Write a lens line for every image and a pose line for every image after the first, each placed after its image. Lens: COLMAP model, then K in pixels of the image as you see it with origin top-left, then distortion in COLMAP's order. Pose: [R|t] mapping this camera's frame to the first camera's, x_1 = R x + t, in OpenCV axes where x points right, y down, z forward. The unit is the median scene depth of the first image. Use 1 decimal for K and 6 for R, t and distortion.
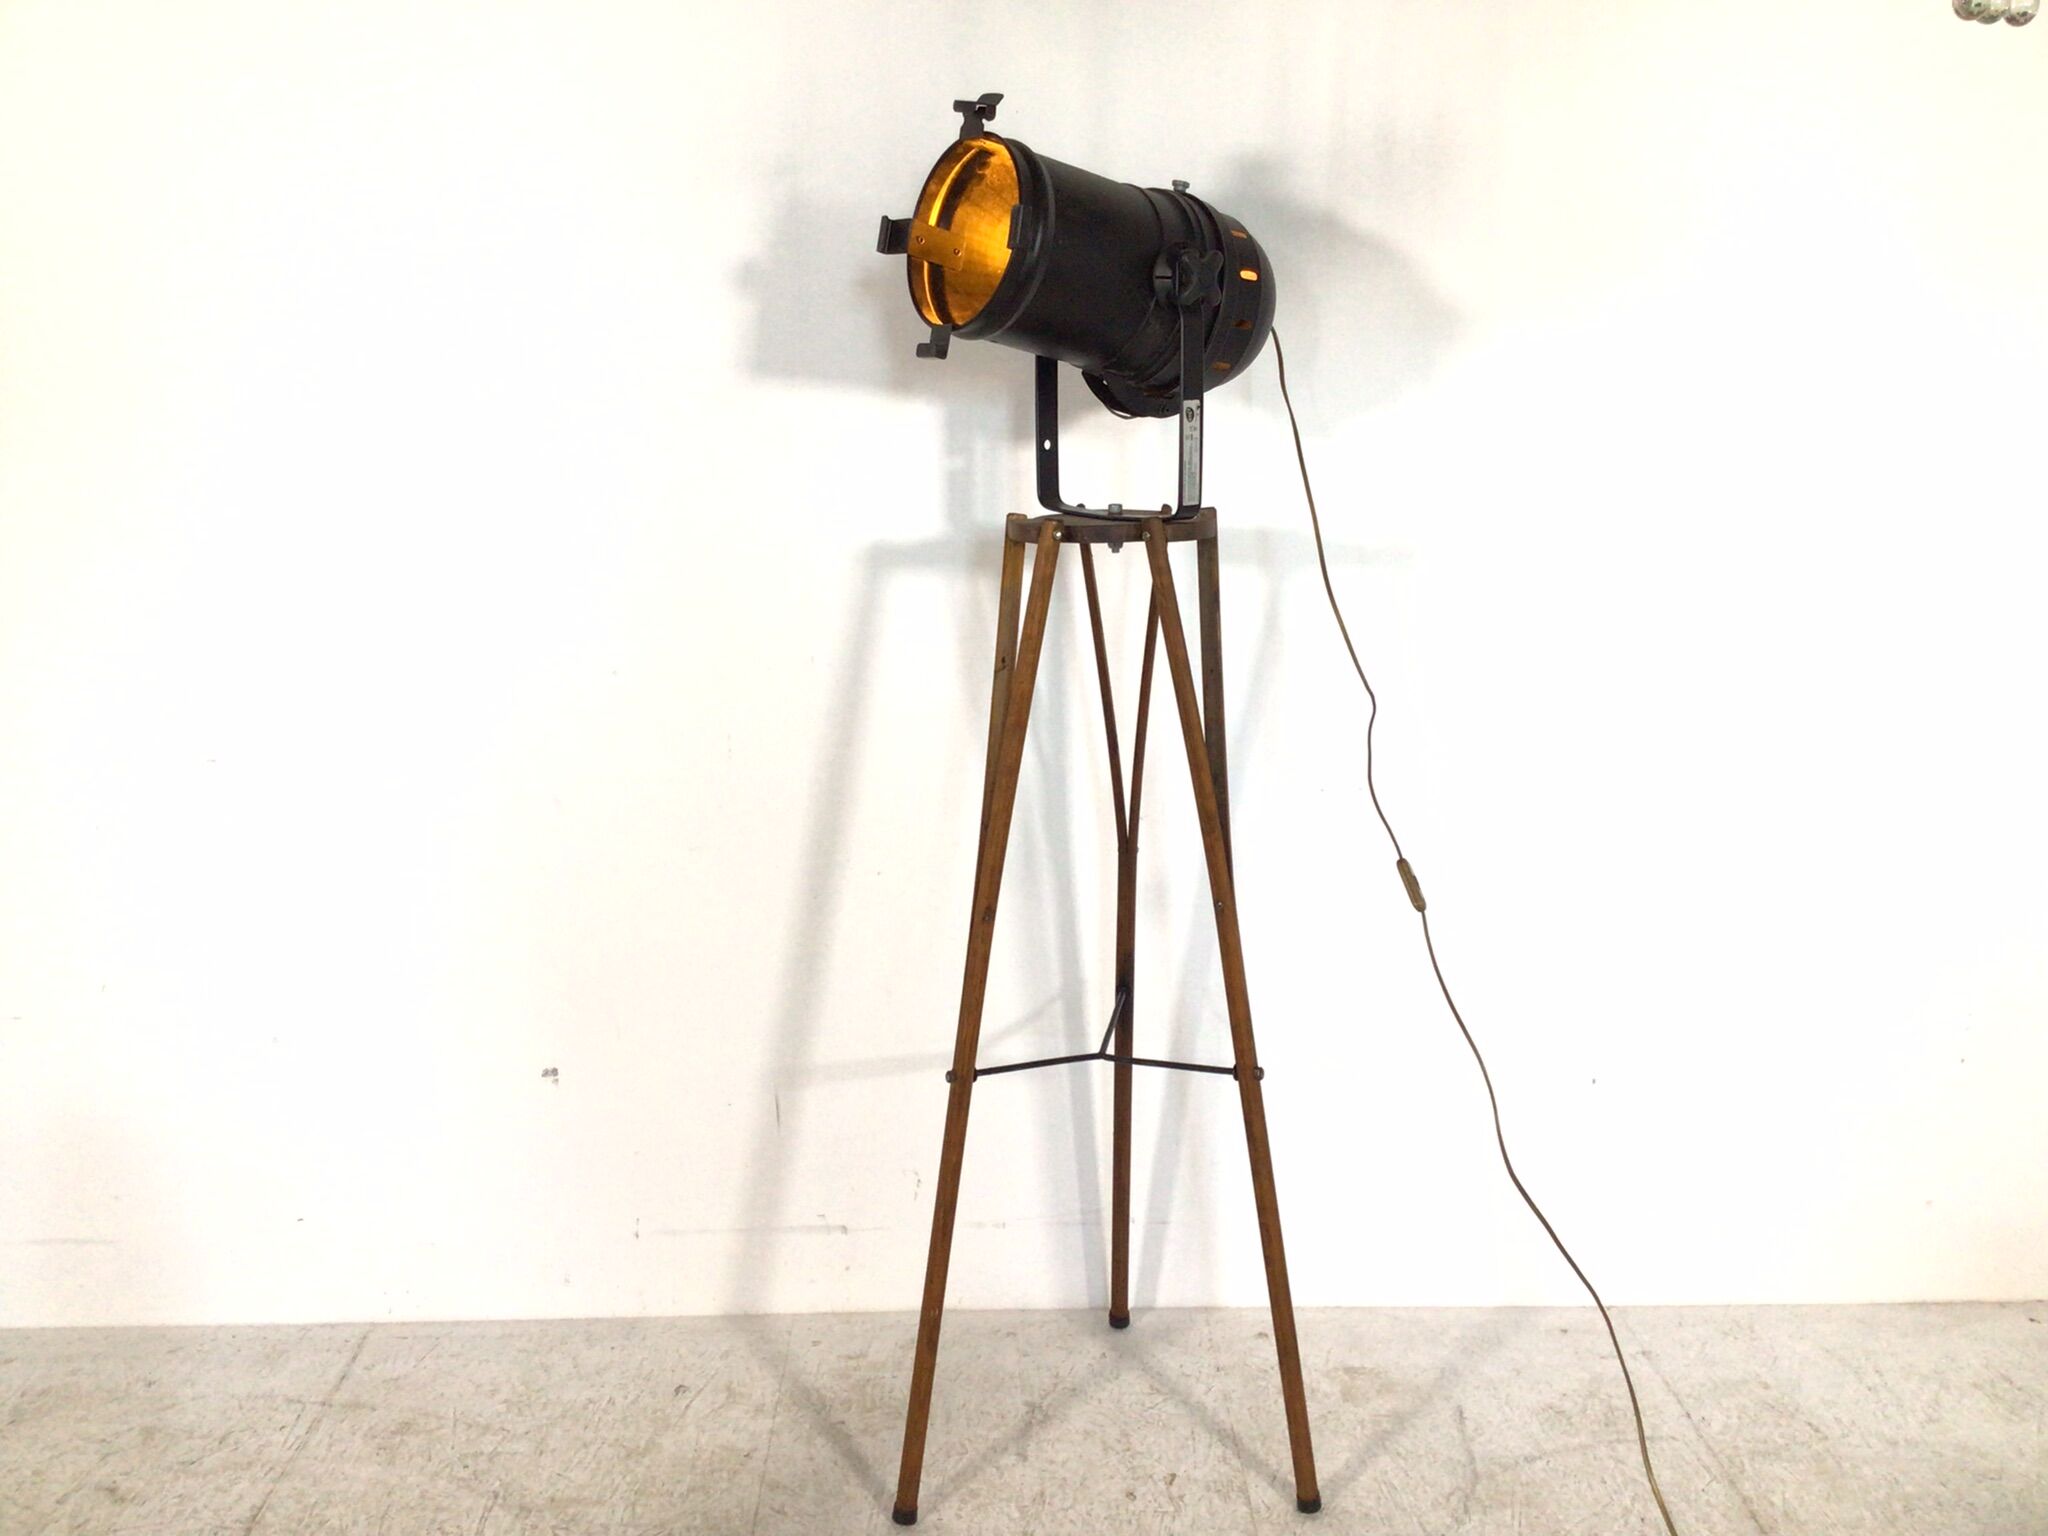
lens RADIAL K [[1832.9, 0, 1028.0], [0, 1832.9, 778.0], [0, 0, 1]] dist [0.096783, -0.162902]
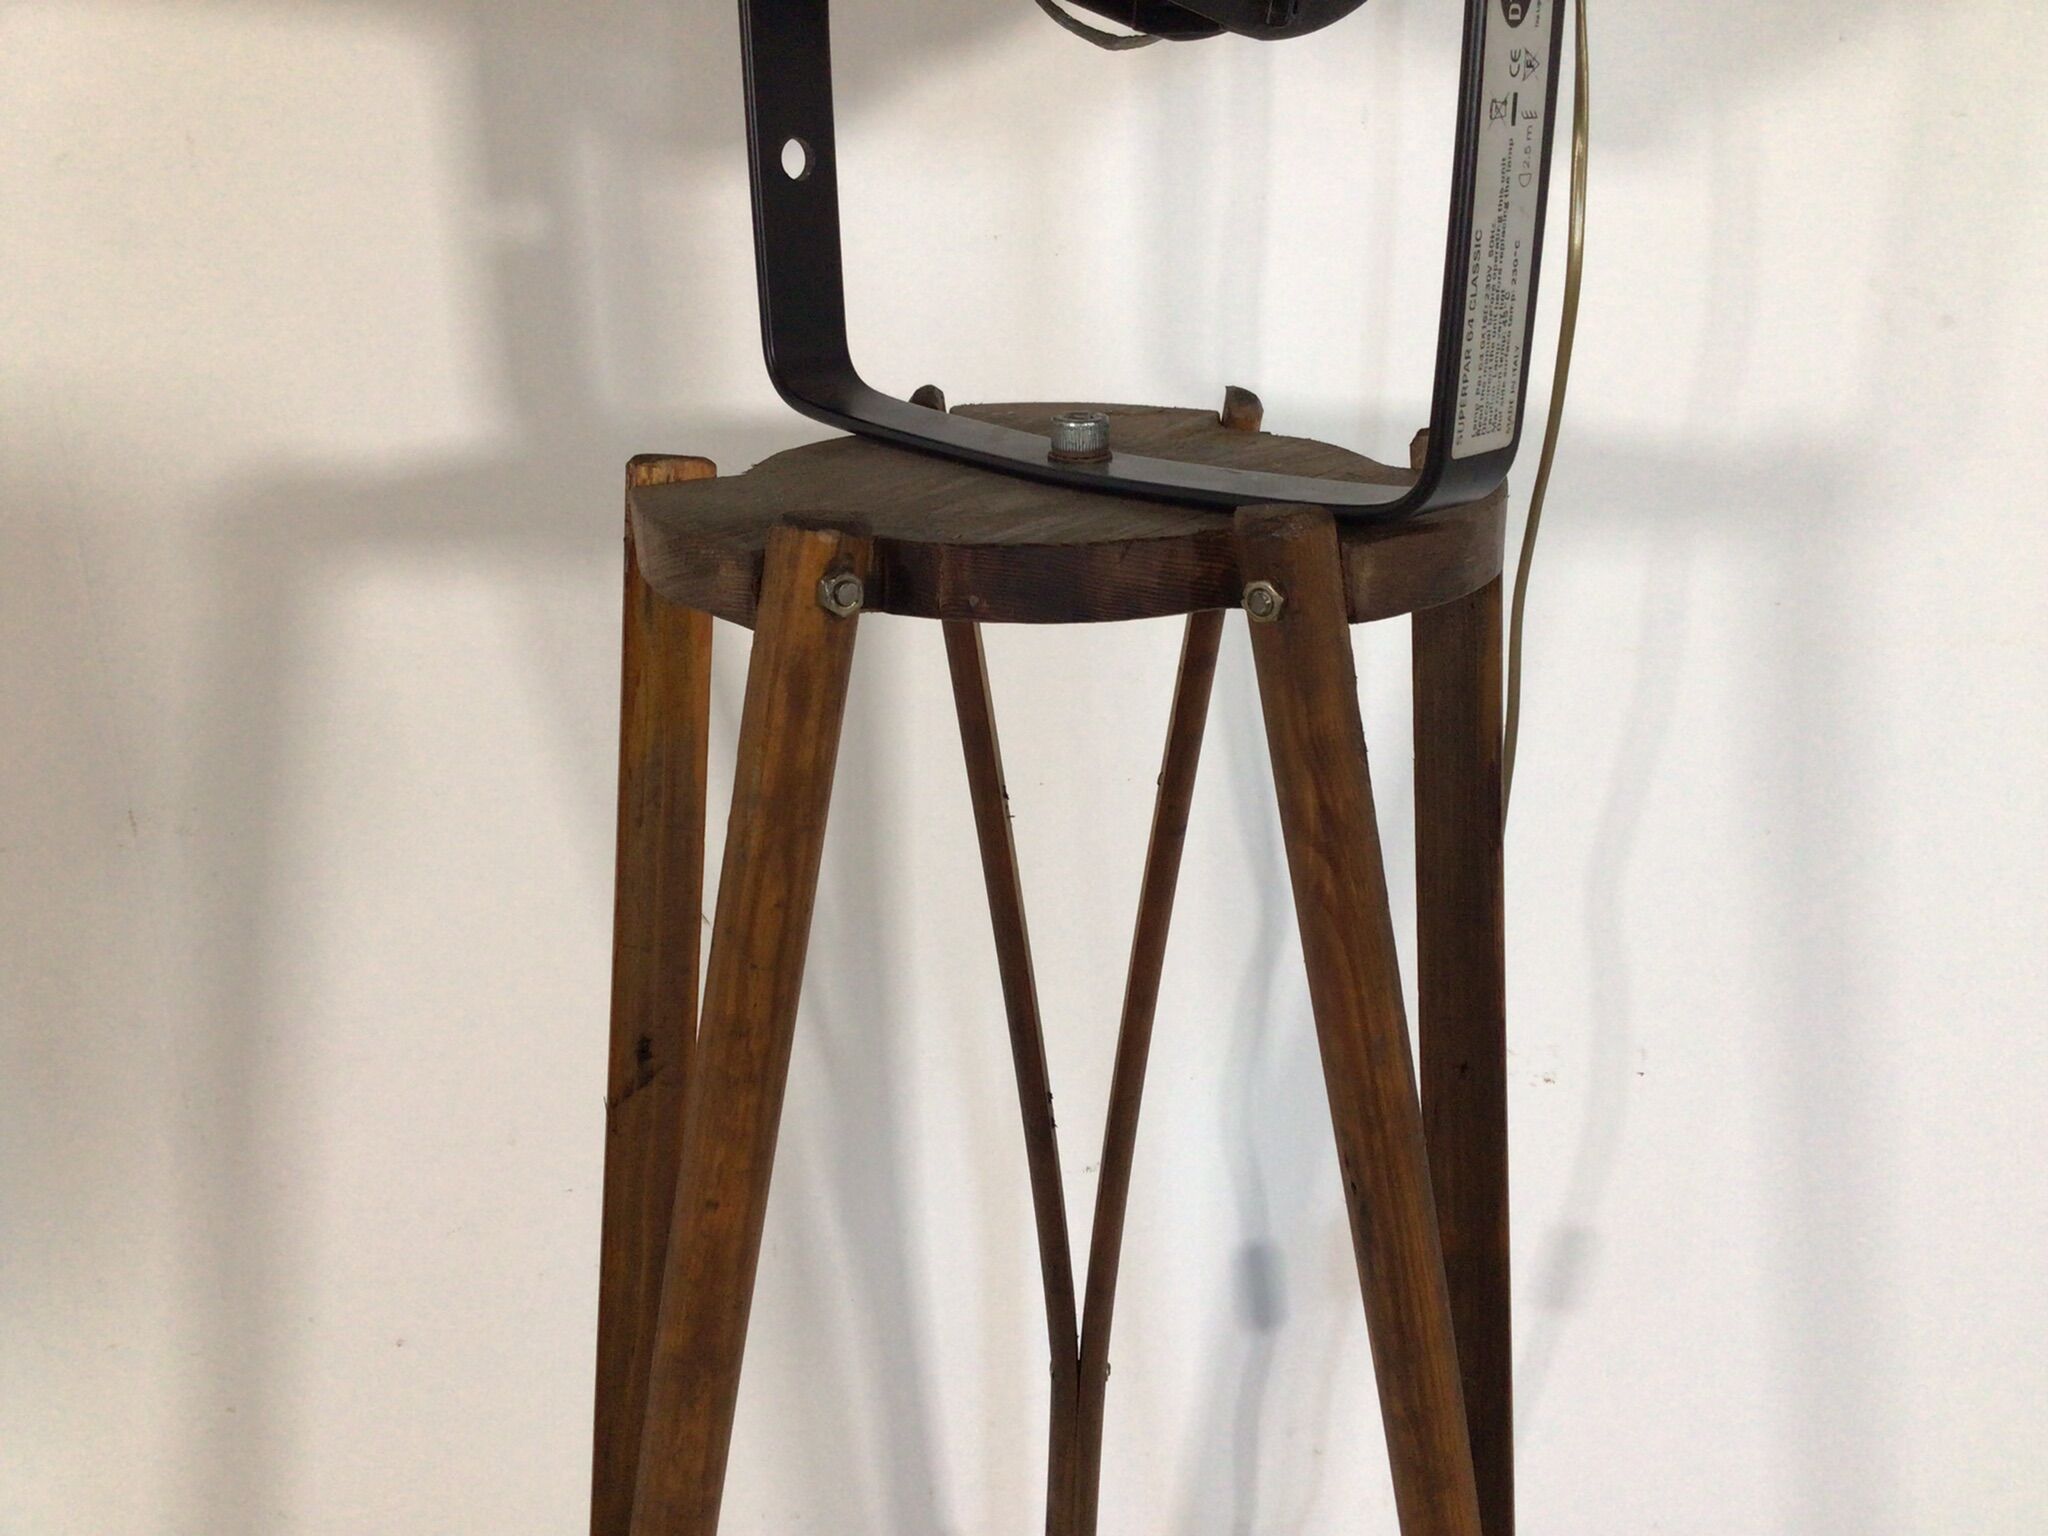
lens RADIAL K [[1832.9, 0, 1026.4], [0, 1832.9, 779.4], [0, 0, 1]] dist [0.096783, -0.162902]
pose [[0.994303, -0.032809, 0.101415, 0.013156], [0.019206, 0.991024, 0.132300, -0.124067], [-0.104845, -0.129599, 0.986008, 0.701236]]
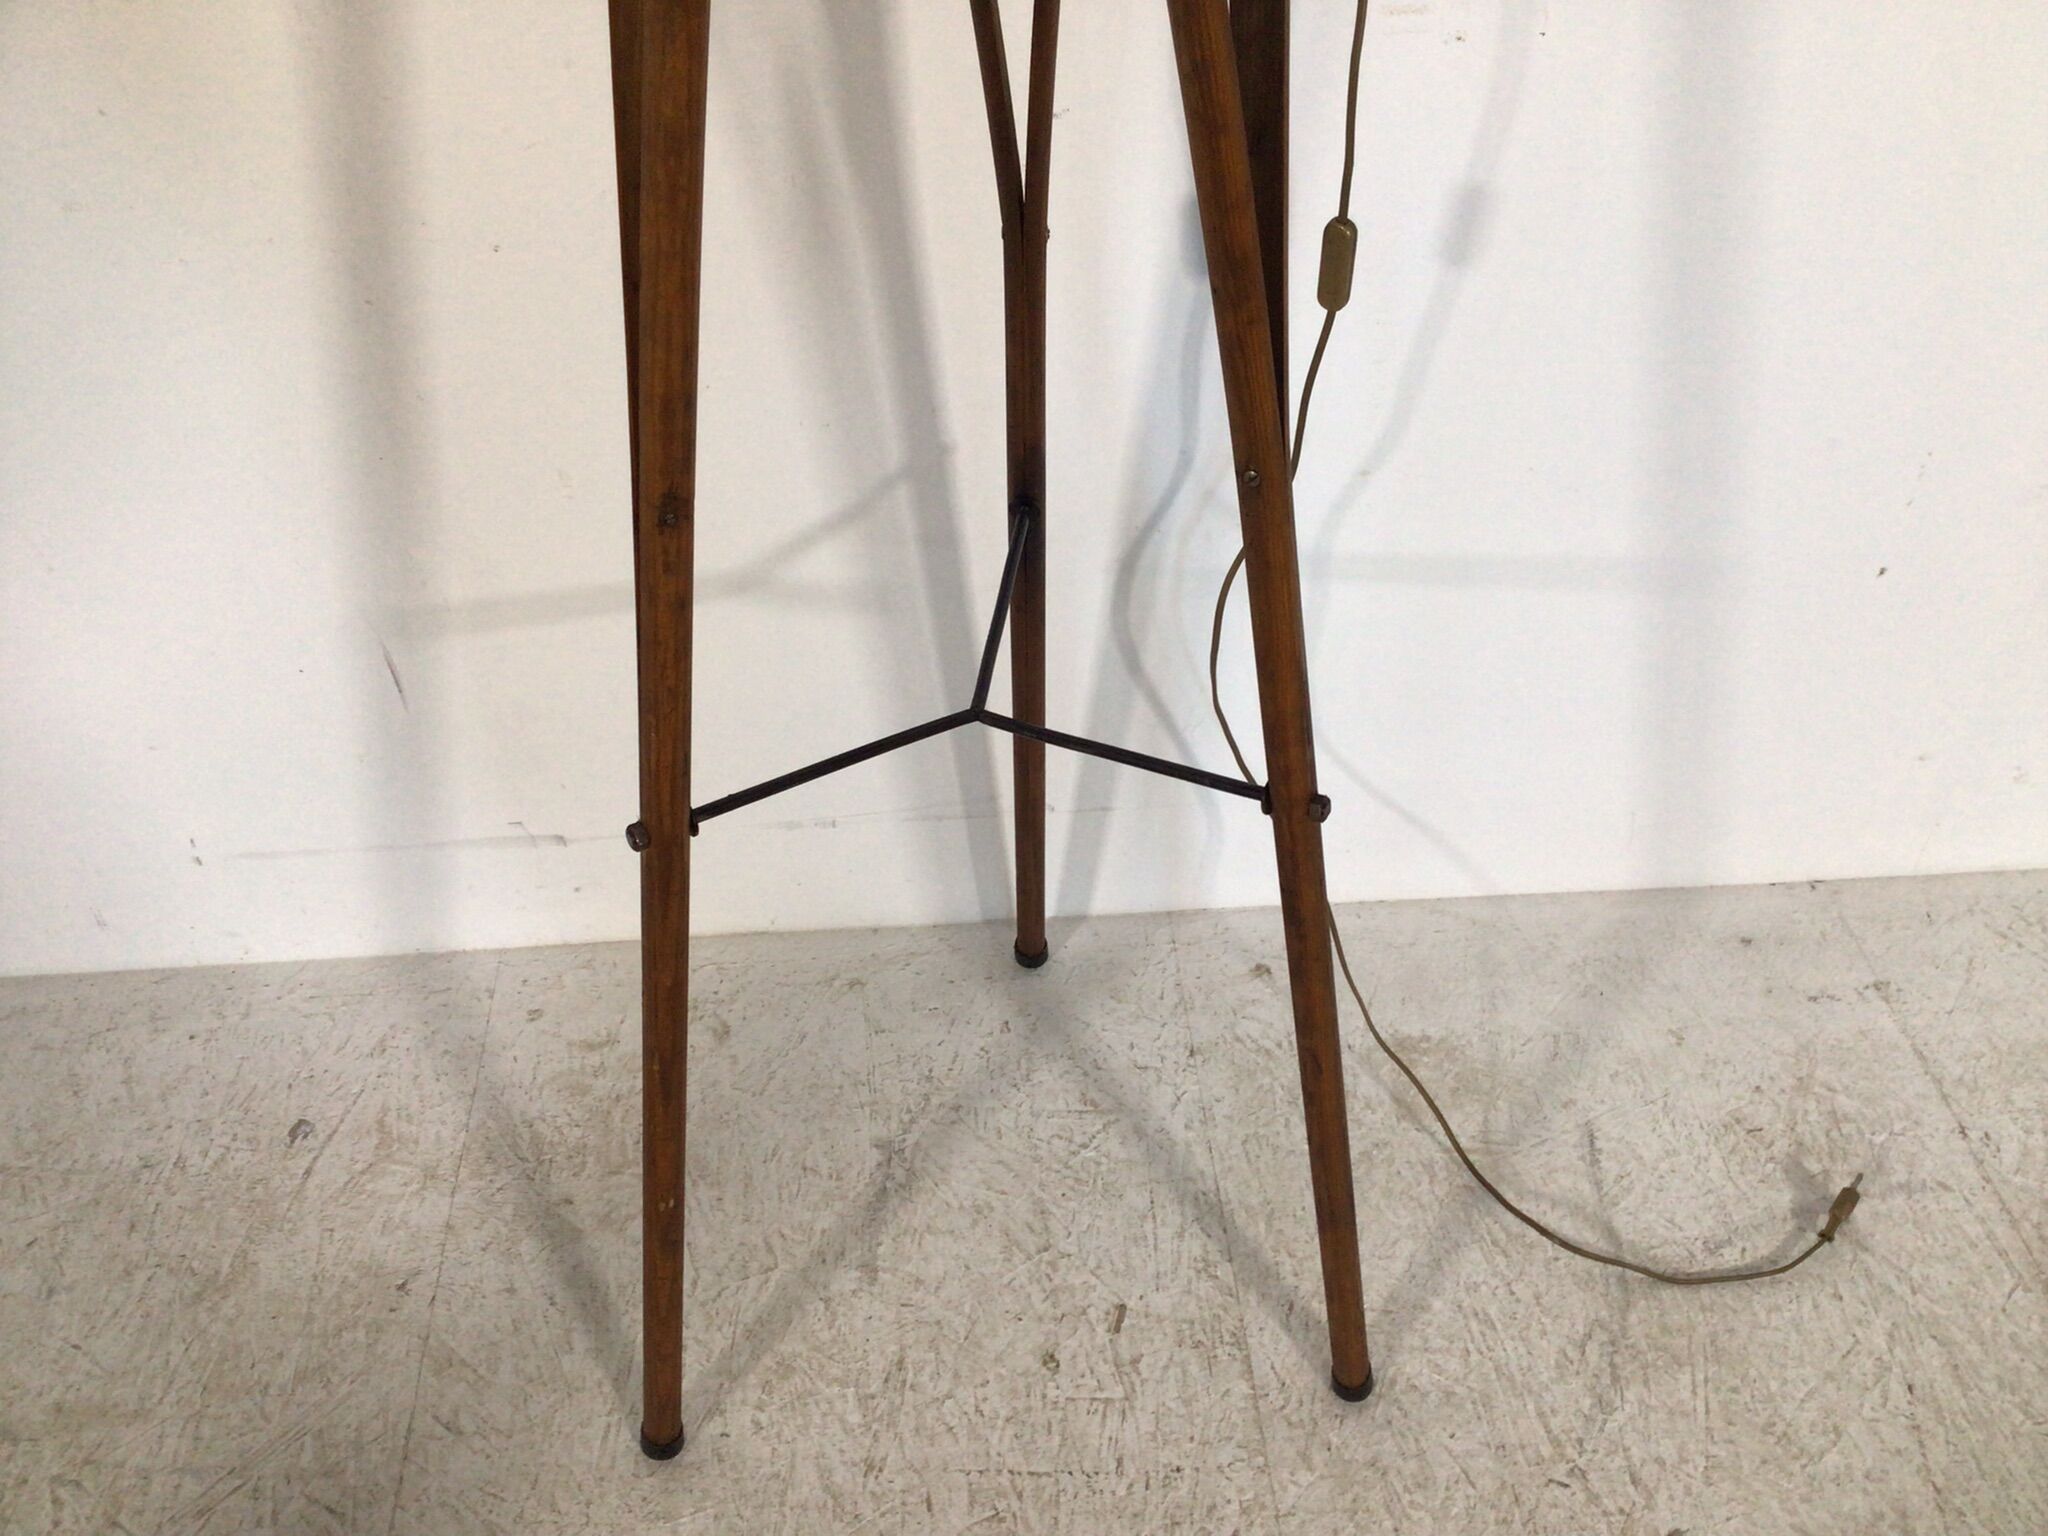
lens RADIAL K [[1832.9, 0, 1040.2], [0, 1832.9, 775.0], [0, 0, 1]] dist [0.096783, -0.162902]
pose [[0.998655, -0.038394, 0.034845, 0.039207], [0.016970, 0.877074, 0.480055, -0.061565], [-0.048993, -0.478818, 0.876546, 0.578351]]
